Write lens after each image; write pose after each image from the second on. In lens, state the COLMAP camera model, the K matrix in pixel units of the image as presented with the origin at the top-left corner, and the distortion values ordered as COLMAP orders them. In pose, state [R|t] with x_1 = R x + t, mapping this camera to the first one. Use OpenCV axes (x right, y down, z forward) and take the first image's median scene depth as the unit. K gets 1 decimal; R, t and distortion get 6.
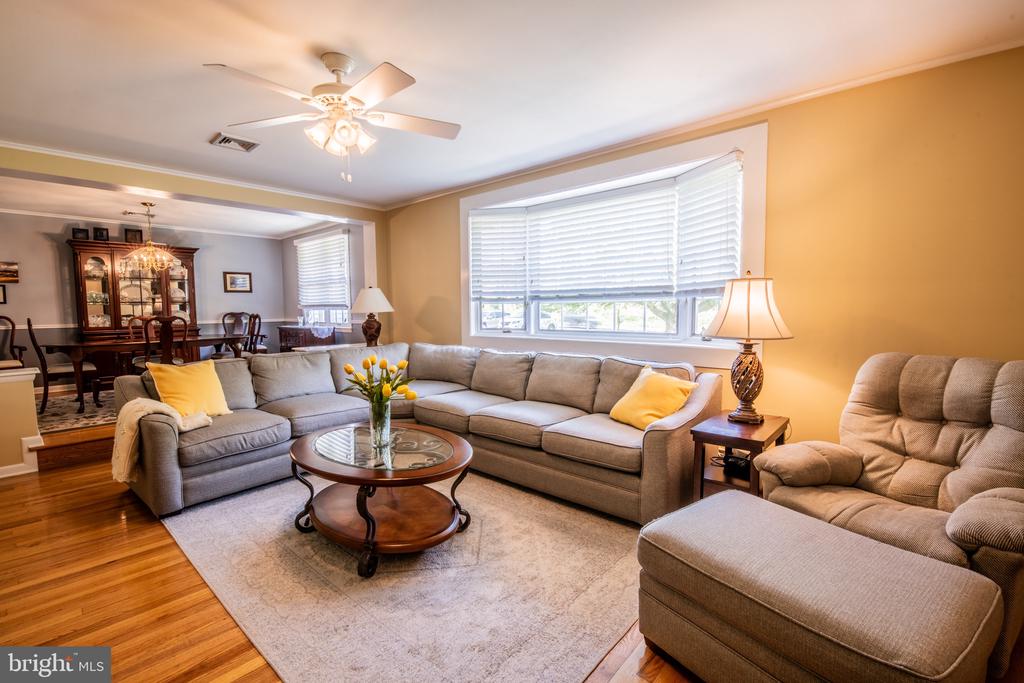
lens RADIAL K [[444.4, 0, 512.0], [0, 444.4, 341.5], [0, 0, 1]] dist [-0.000578, -0.009880]
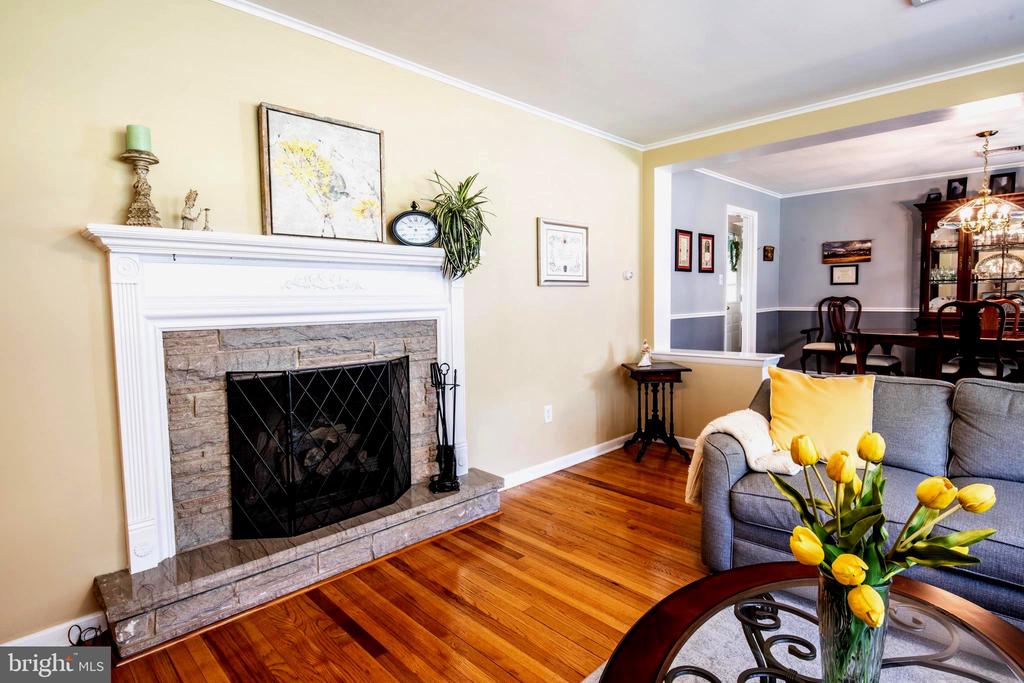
lens RADIAL K [[532.4, 0, 516.9], [0, 532.4, 327.6], [0, 0, 1]] dist [-0.004831, -0.000939]
pose [[-0.077335, 0.063751, -0.994965, 0.049648], [-0.059531, 0.995878, 0.068436, -0.026628], [0.995226, 0.064524, -0.073221, 0.336521]]
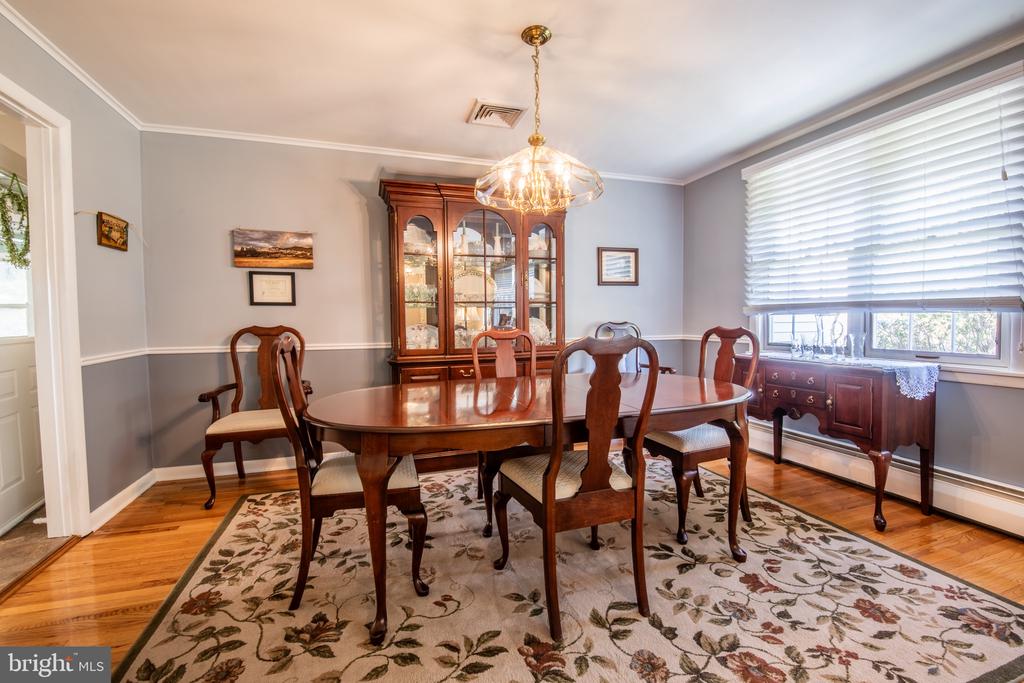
lens RADIAL K [[444.4, 0, 512.0], [0, 444.4, 341.5], [0, 0, 1]] dist [-0.000578, -0.009880]
pose [[0.862746, 0.023794, -0.505078, -0.590530], [-0.034328, 0.999344, -0.011559, -0.040706], [0.504472, 0.027310, 0.862996, 0.612115]]
